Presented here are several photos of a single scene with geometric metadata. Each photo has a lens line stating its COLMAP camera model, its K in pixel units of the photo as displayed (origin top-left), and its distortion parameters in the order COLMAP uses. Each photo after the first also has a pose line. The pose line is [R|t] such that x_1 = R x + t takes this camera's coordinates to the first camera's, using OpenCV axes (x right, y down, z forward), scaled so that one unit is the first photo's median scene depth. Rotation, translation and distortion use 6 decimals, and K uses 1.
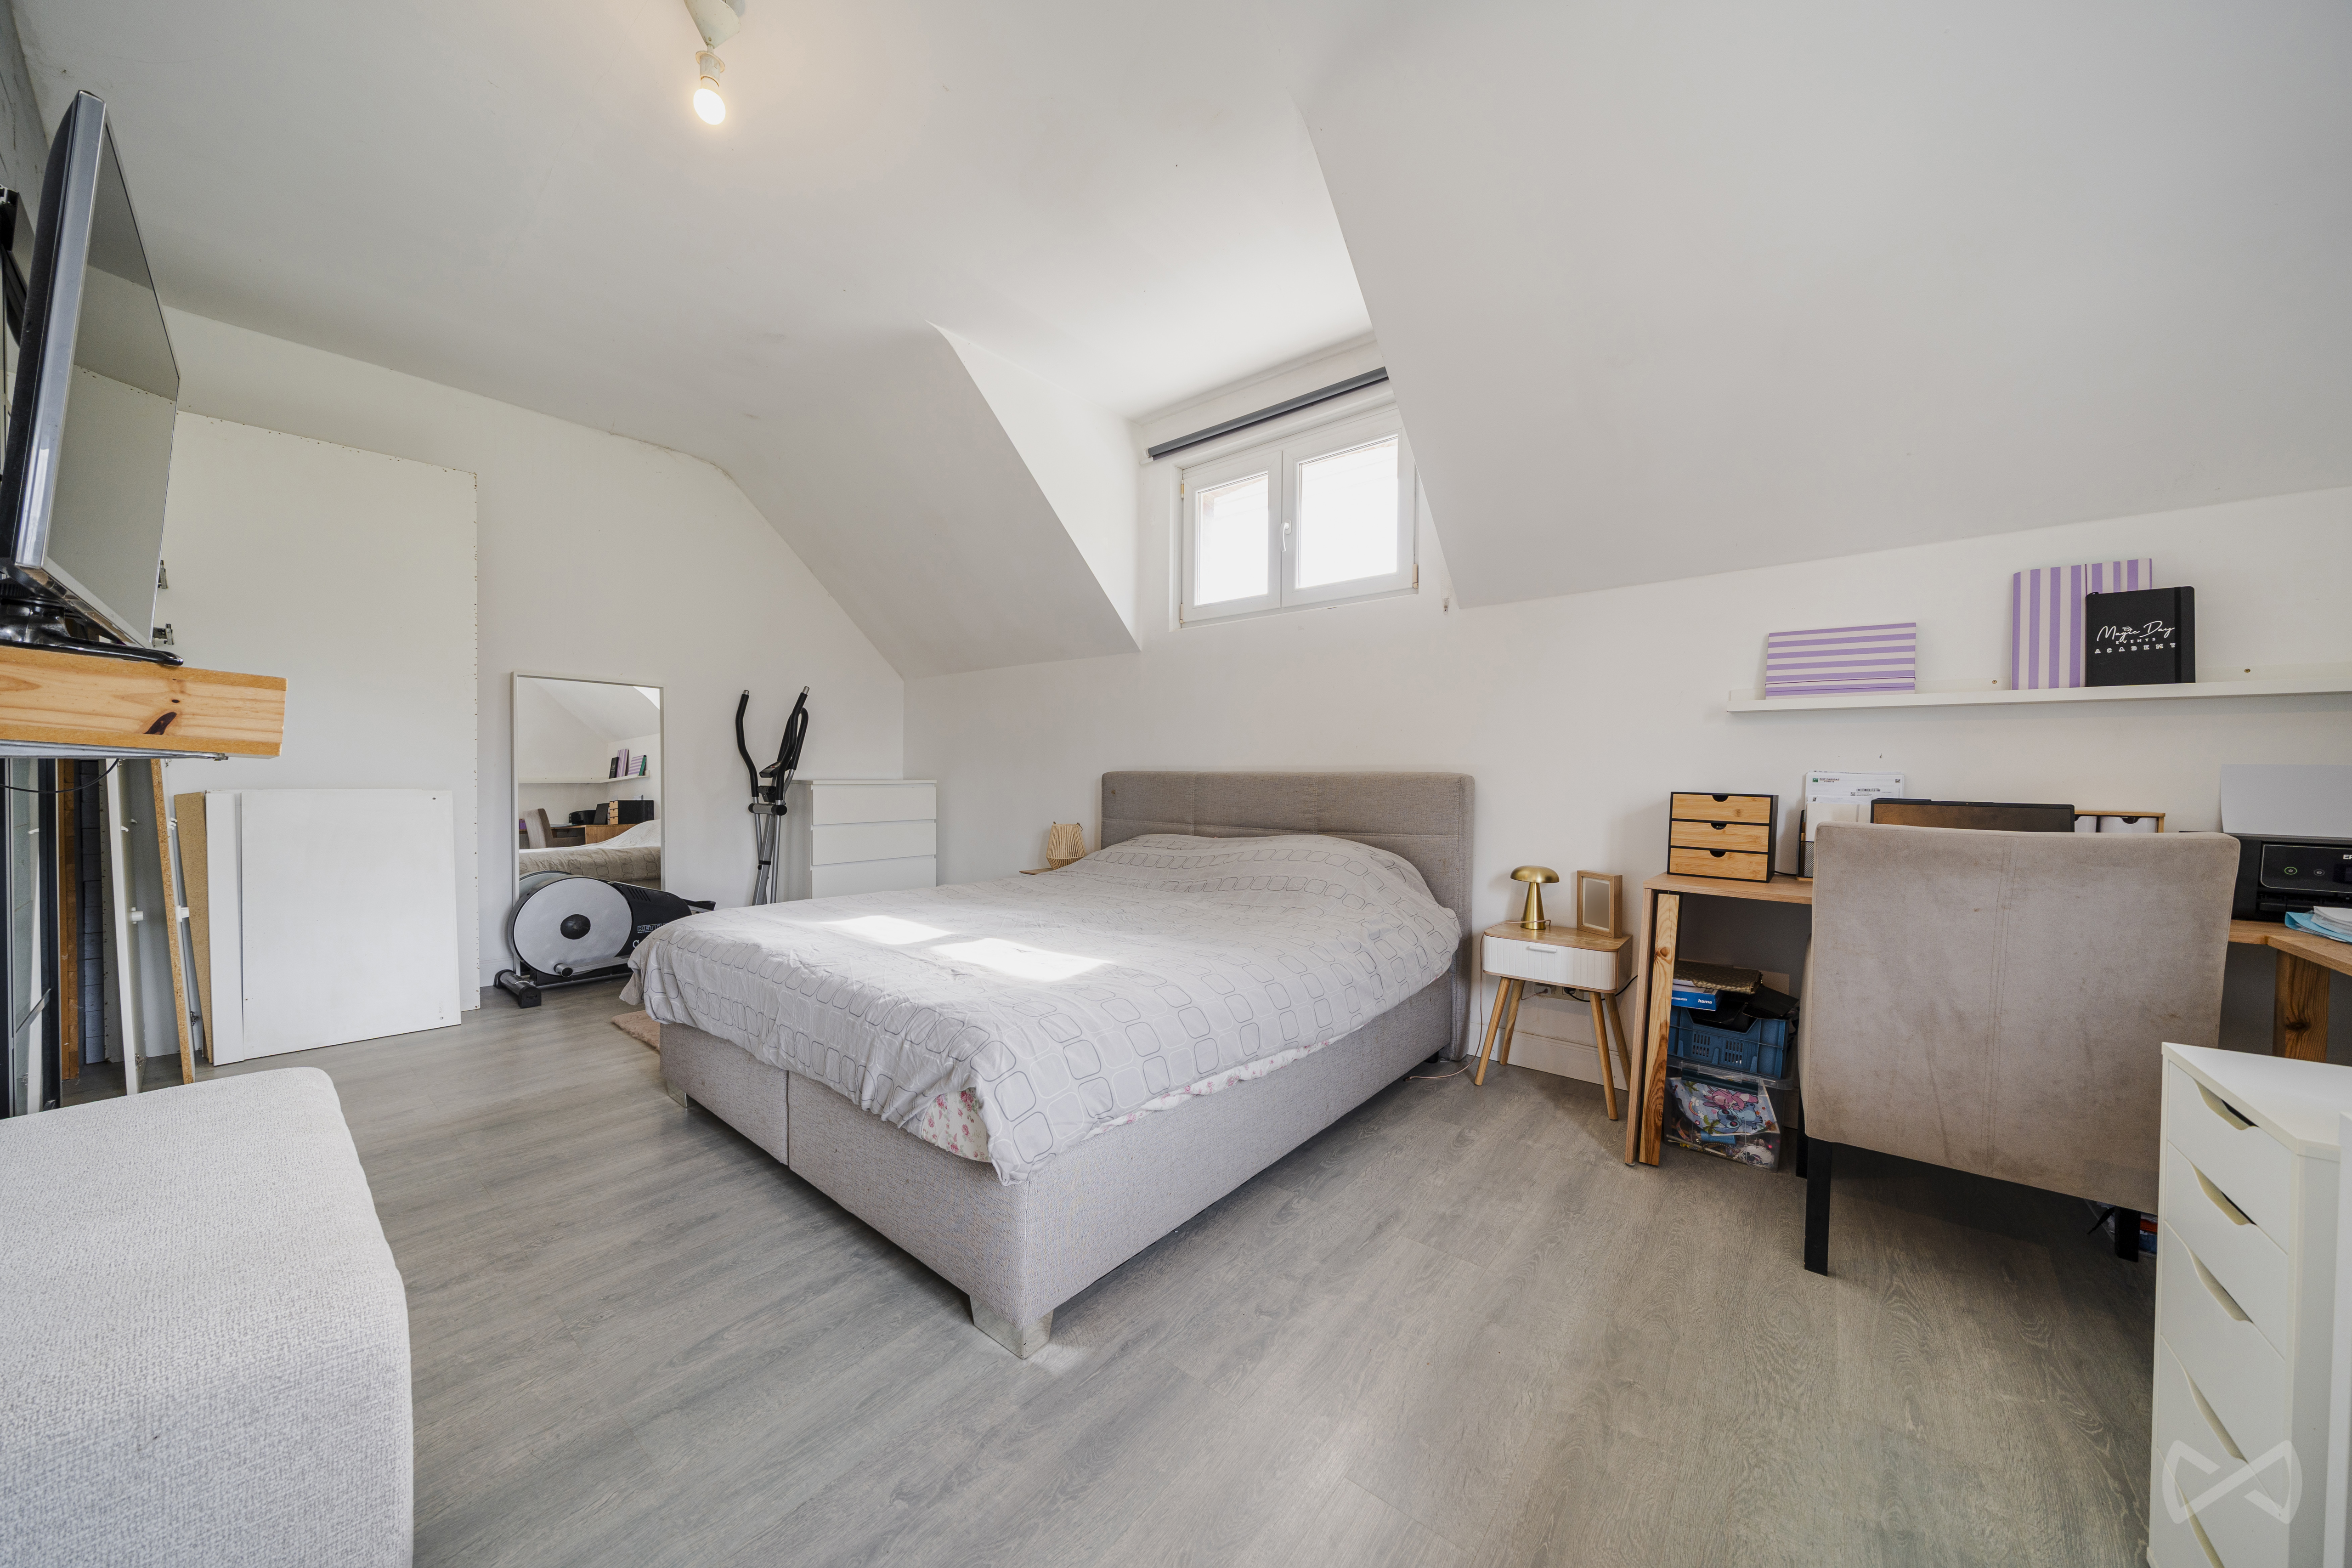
lens RADIAL K [[793.0, 0, 1176.0], [0, 793.0, 784.0], [0, 0, 1]] dist [-0.003289, -0.000185]
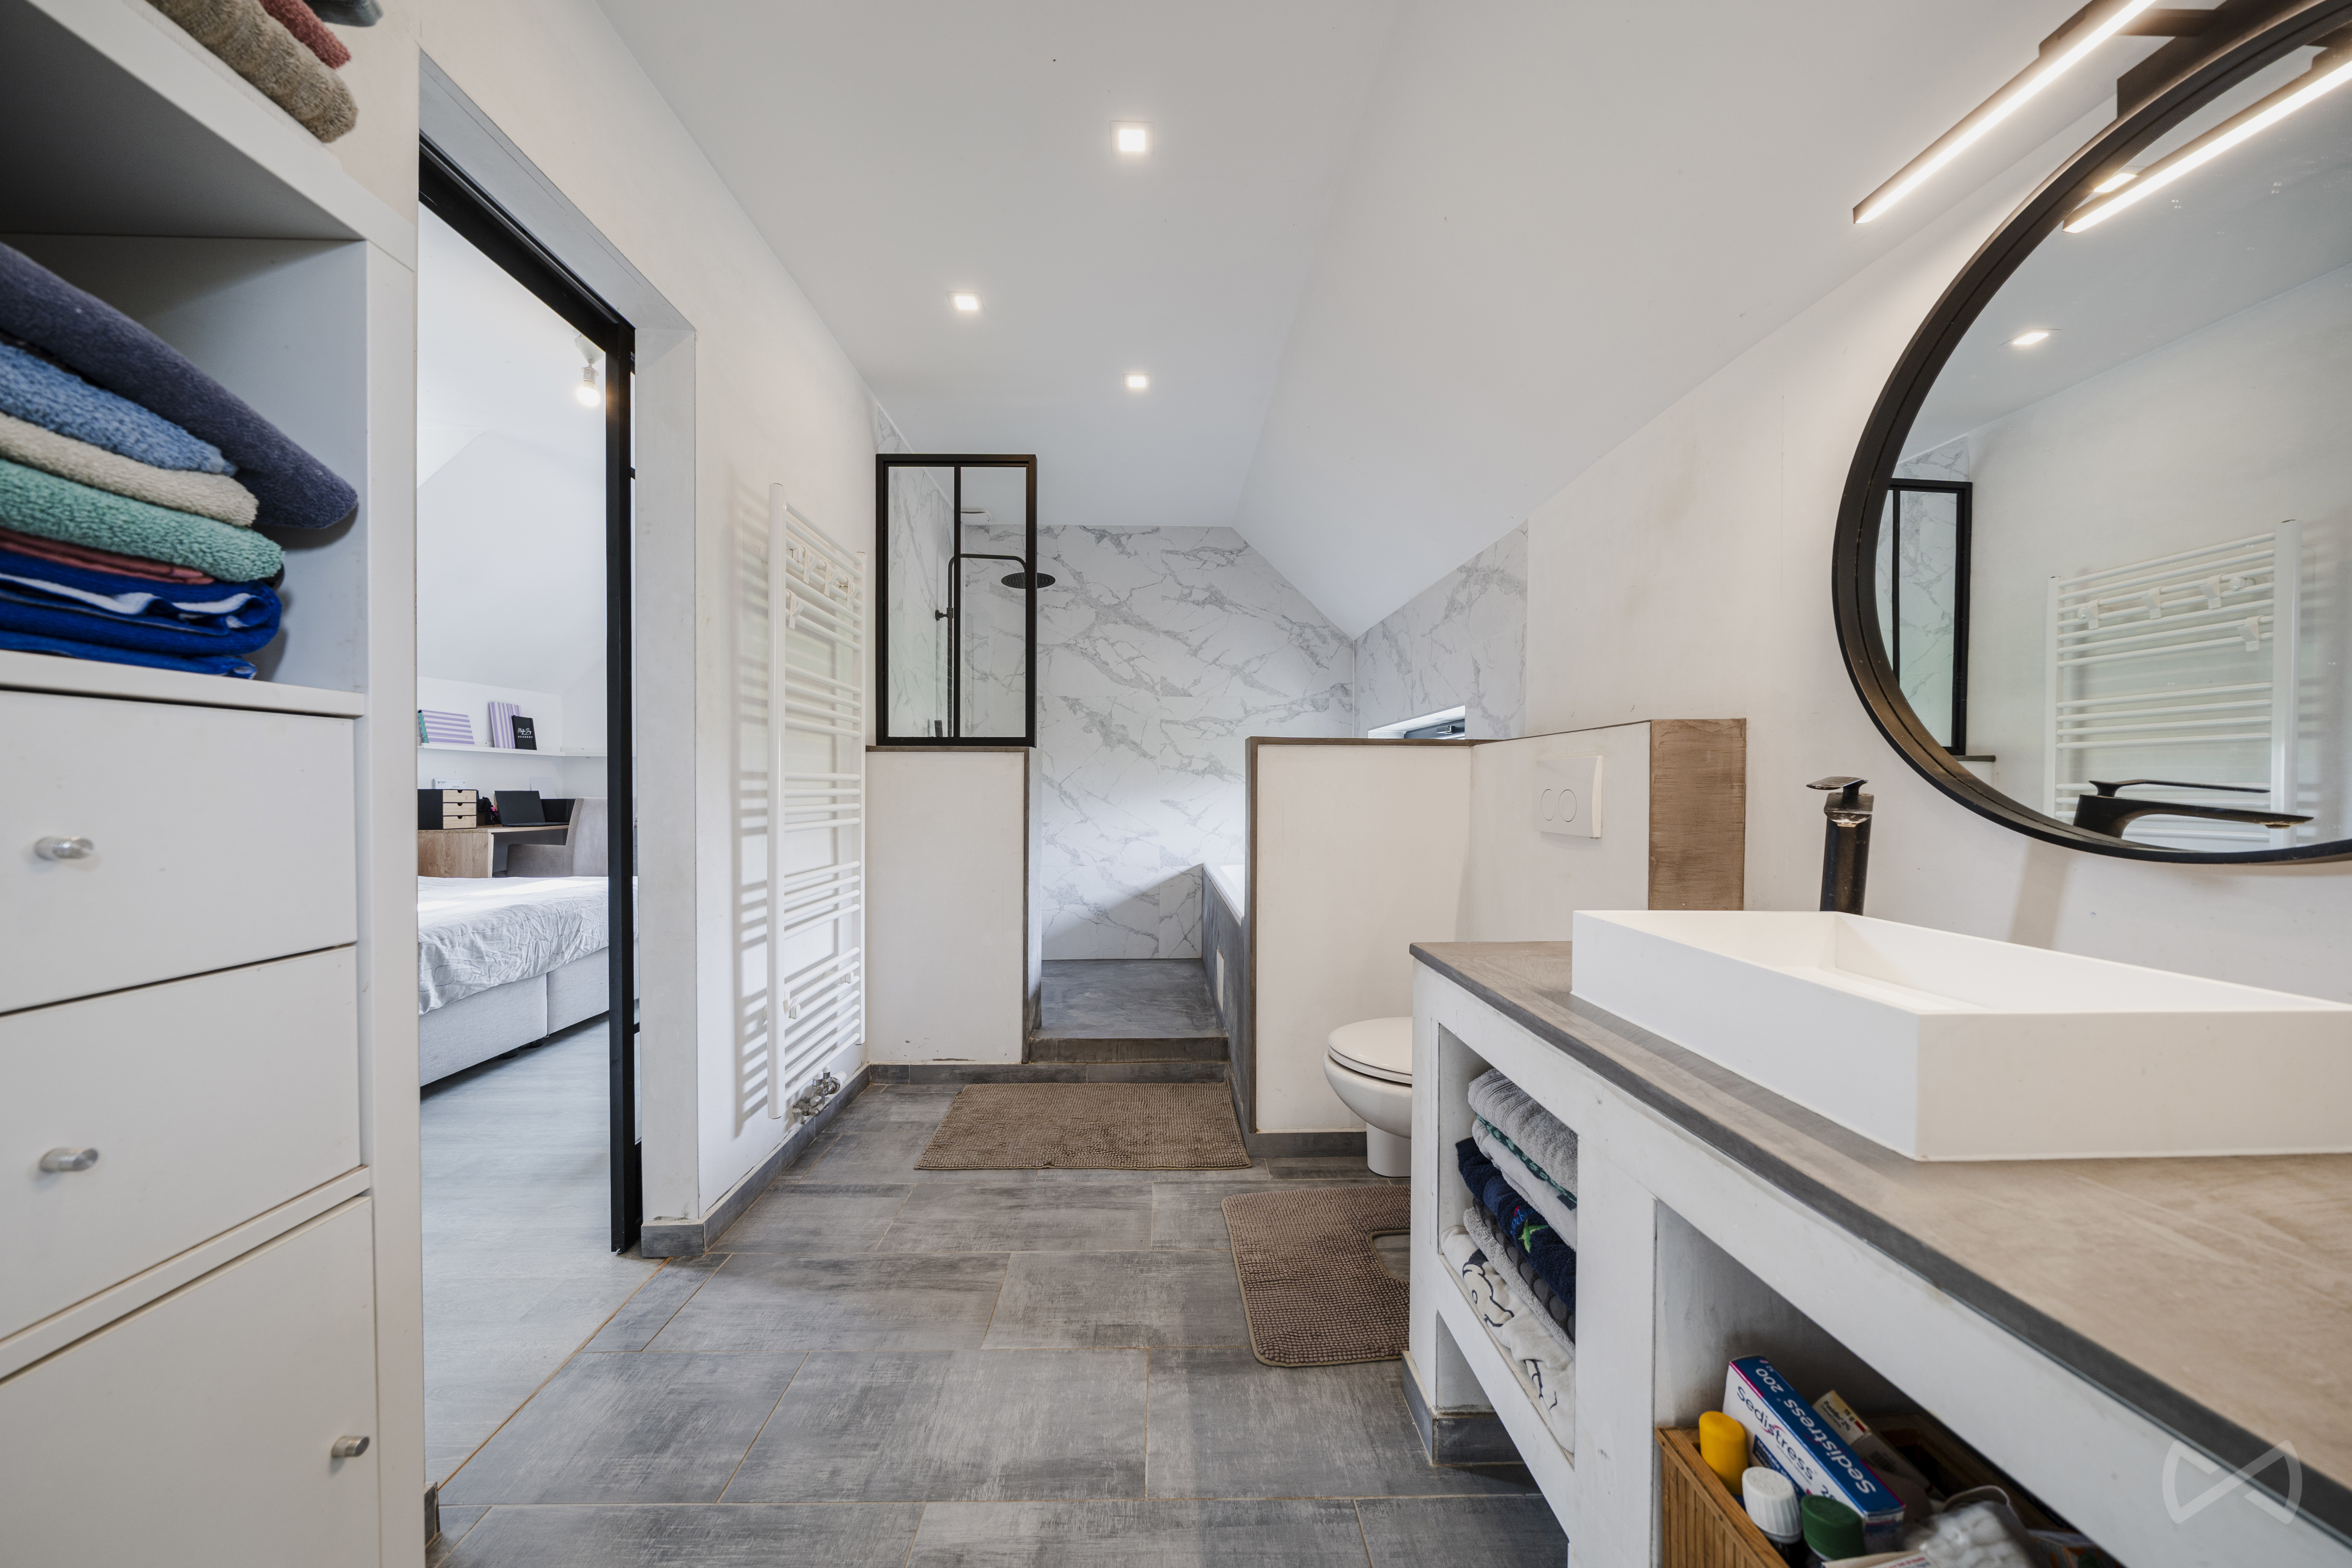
lens RADIAL K [[793.0, 0, 1176.0], [0, 793.0, 784.0], [0, 0, 1]] dist [-0.003289, -0.000185]
pose [[-0.657627, -0.006156, 0.753319, -2.396339], [0.003954, 0.999925, 0.011623, -0.020605], [-0.753333, 0.010623, -0.657553, 1.034576]]
